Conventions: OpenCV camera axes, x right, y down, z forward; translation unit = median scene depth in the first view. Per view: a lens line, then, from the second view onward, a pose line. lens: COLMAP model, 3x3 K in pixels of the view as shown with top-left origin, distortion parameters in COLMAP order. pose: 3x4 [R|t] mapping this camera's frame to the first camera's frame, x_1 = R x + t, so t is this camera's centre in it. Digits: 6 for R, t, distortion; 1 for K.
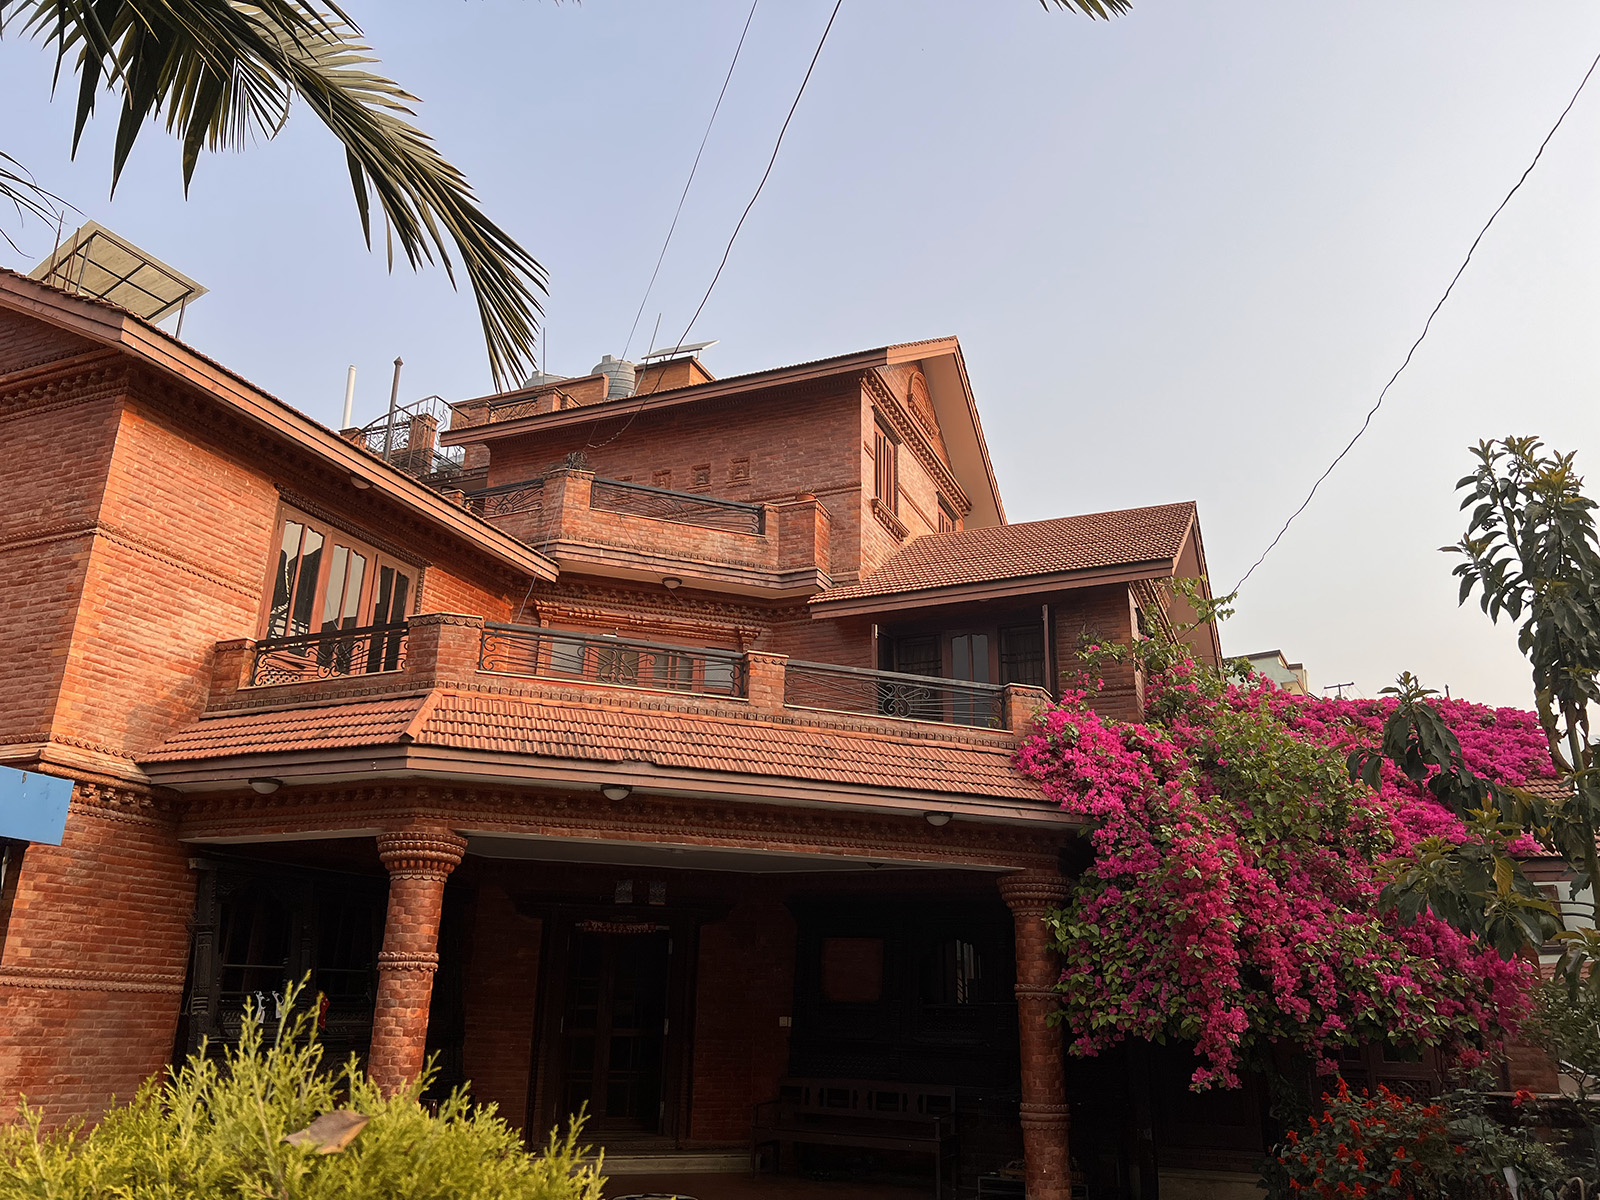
lens RADIAL K [[1212.5, 0, 802.7], [0, 1212.5, 593.9], [0, 0, 1]] dist [0.055346, -0.066316]
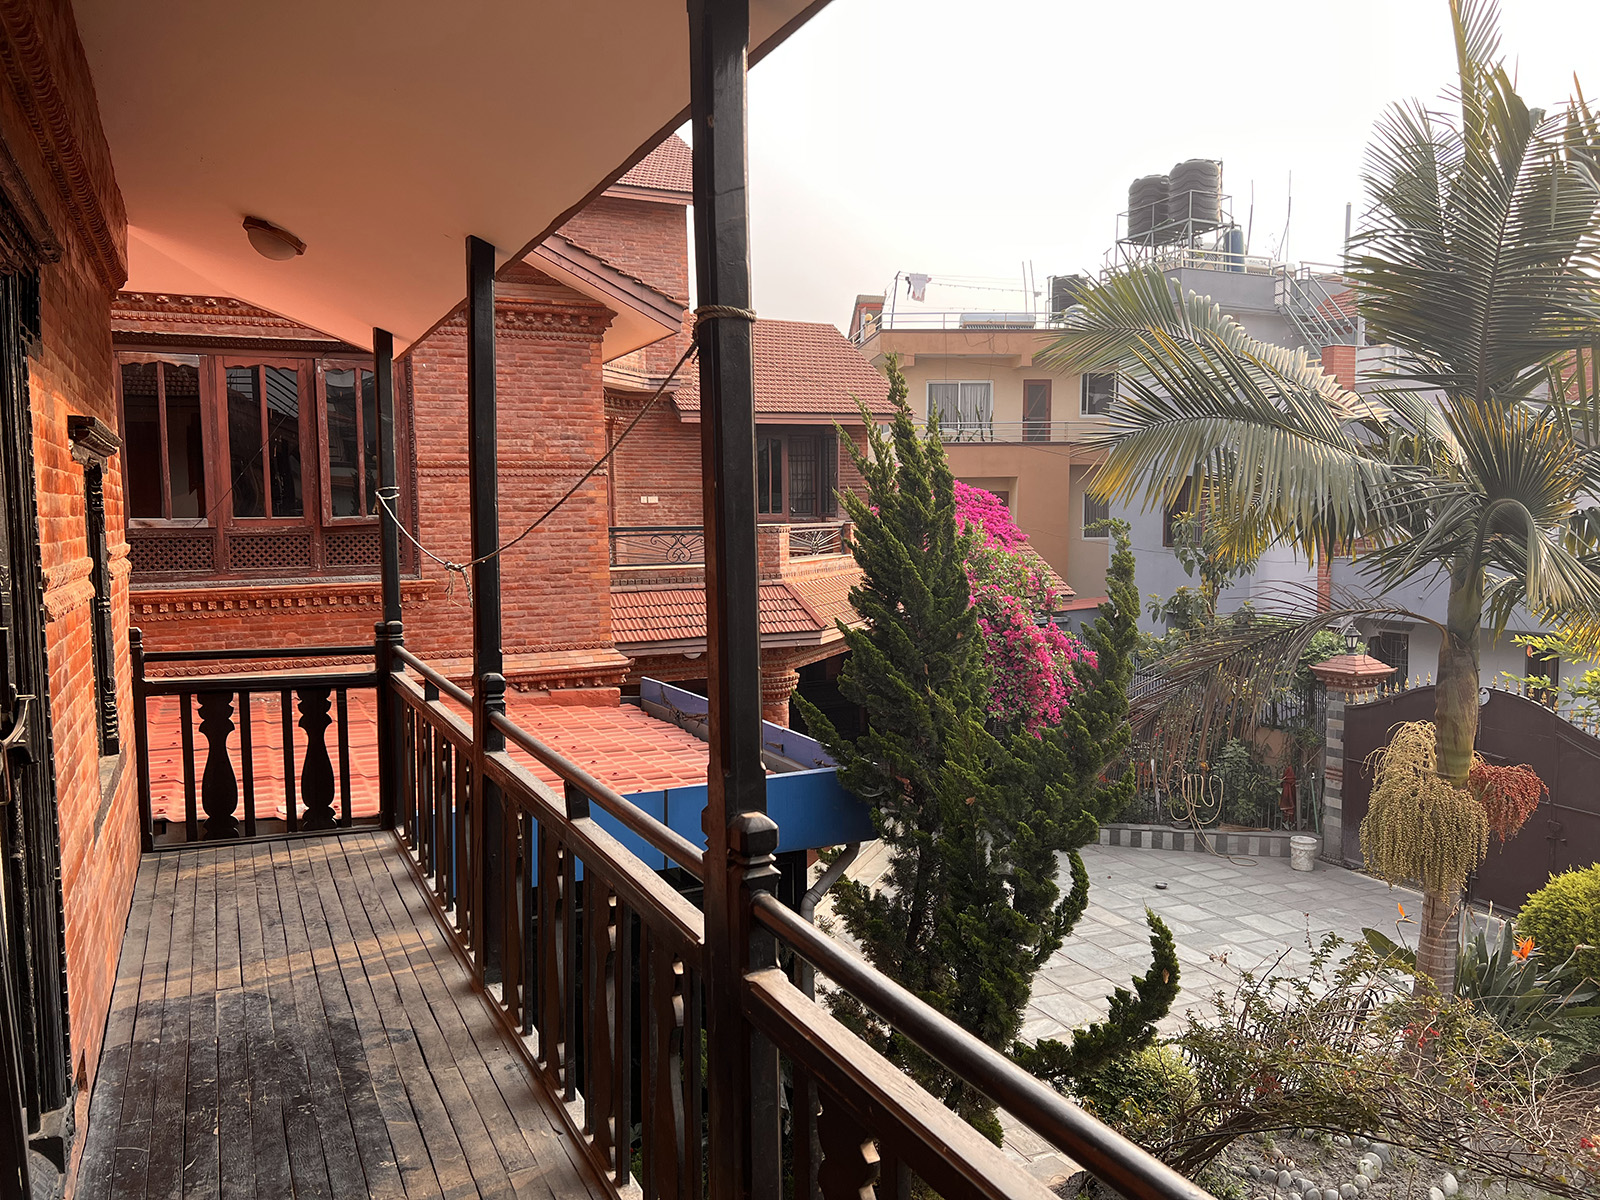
lens RADIAL K [[1216.1, 0, 820.5], [0, 1216.1, 616.5], [0, 0, 1]] dist [0.097347, -0.235157]
pose [[0.654632, -0.092317, 0.750289, -1.252159], [-0.226199, 0.923119, 0.310942, -0.316835], [-0.721312, -0.373267, 0.583422, 0.081358]]
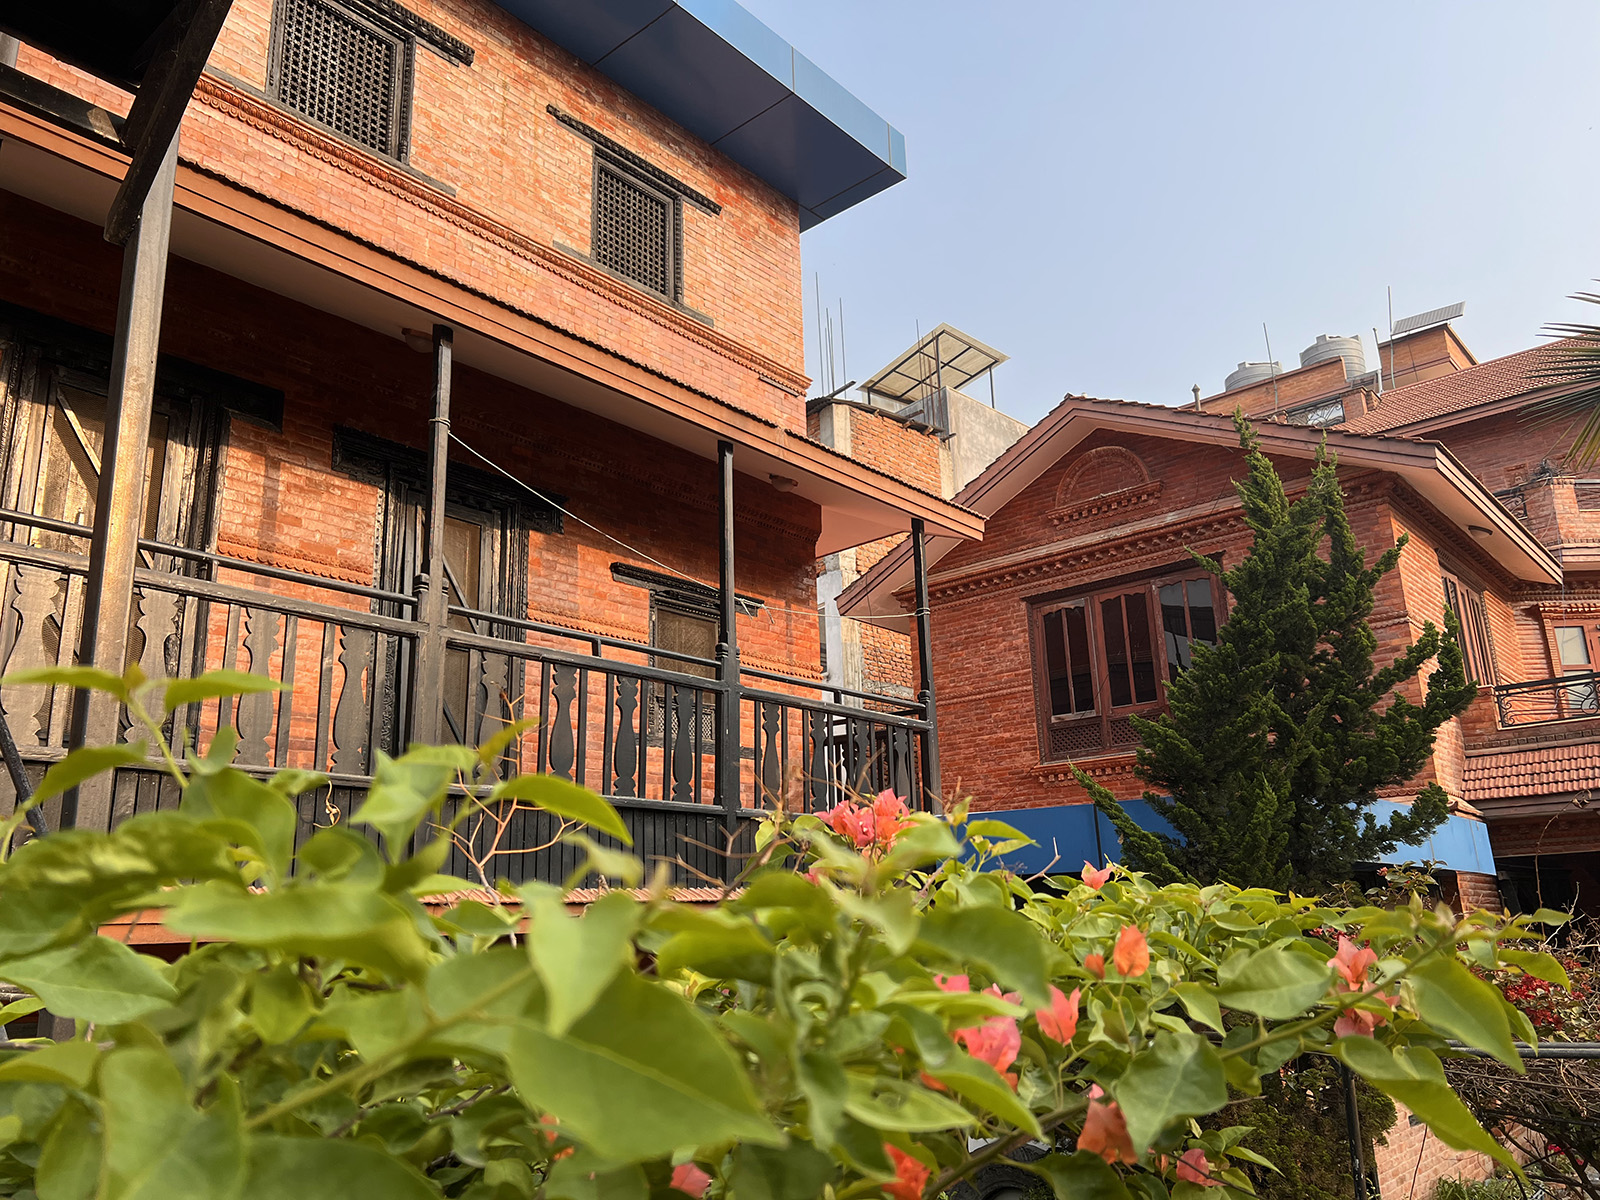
lens RADIAL K [[1199.9, 0, 798.6], [0, 1199.9, 611.9], [0, 0, 1]] dist [0.062994, -0.076217]
pose [[0.948601, -0.130876, -0.288147, -0.745002], [0.152168, 0.986950, 0.052680, -0.201071], [0.277492, -0.093819, 0.956136, -0.318906]]
